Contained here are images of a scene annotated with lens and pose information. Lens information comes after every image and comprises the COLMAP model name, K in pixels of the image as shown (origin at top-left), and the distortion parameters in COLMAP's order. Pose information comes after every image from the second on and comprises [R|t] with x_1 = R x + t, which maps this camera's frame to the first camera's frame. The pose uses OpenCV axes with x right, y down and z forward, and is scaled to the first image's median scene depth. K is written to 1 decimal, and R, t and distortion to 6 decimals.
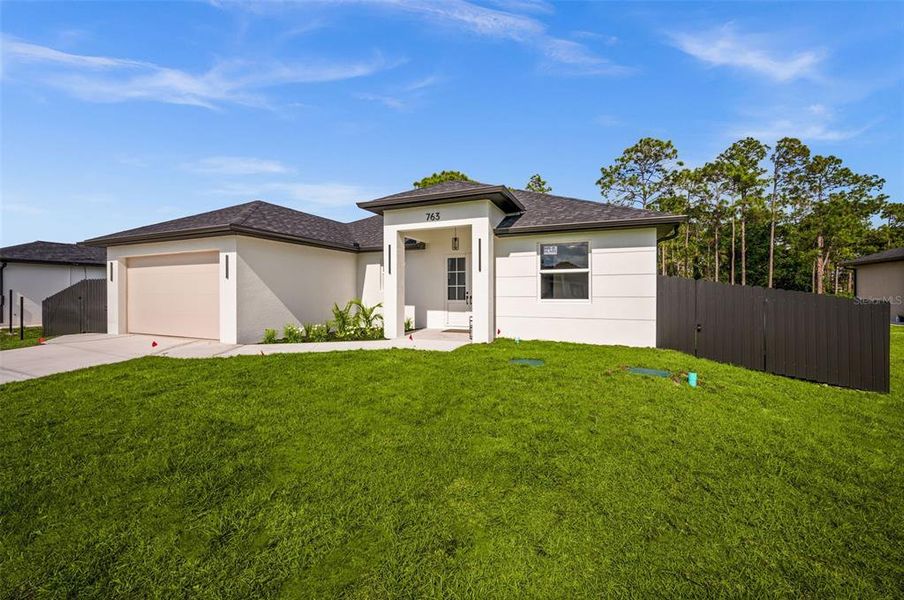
lens RADIAL K [[360.1, 0, 454.7], [0, 360.1, 298.9], [0, 0, 1]] dist [0.001514, 0.000060]
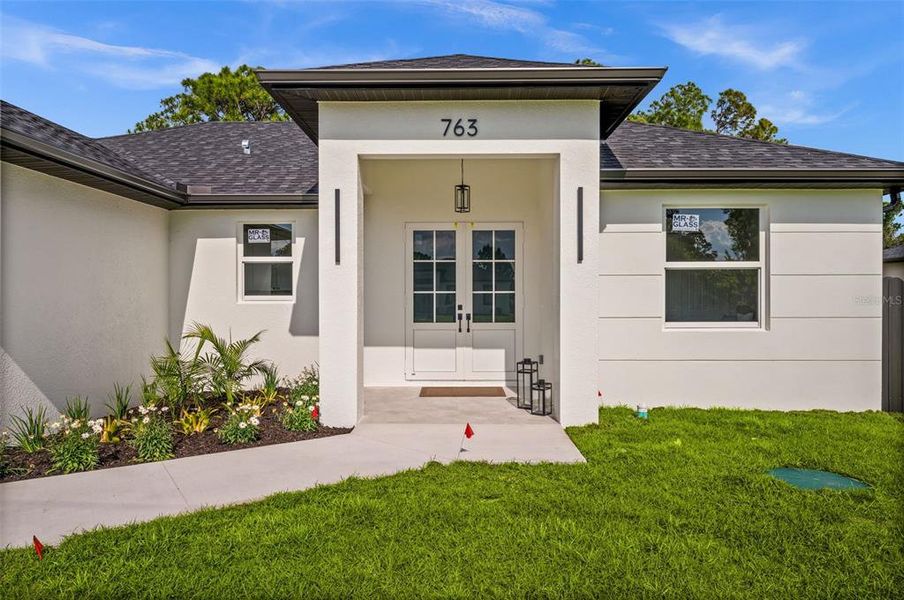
lens RADIAL K [[599.9, 0, 452.0], [0, 599.9, 300.0], [0, 0, 1]] dist [-0.002893, -0.002036]
pose [[0.924858, -0.000893, 0.380313, -0.318357], [0.005260, 0.999932, -0.010445, -0.020943], [-0.380277, 0.011661, 0.924799, 0.348726]]
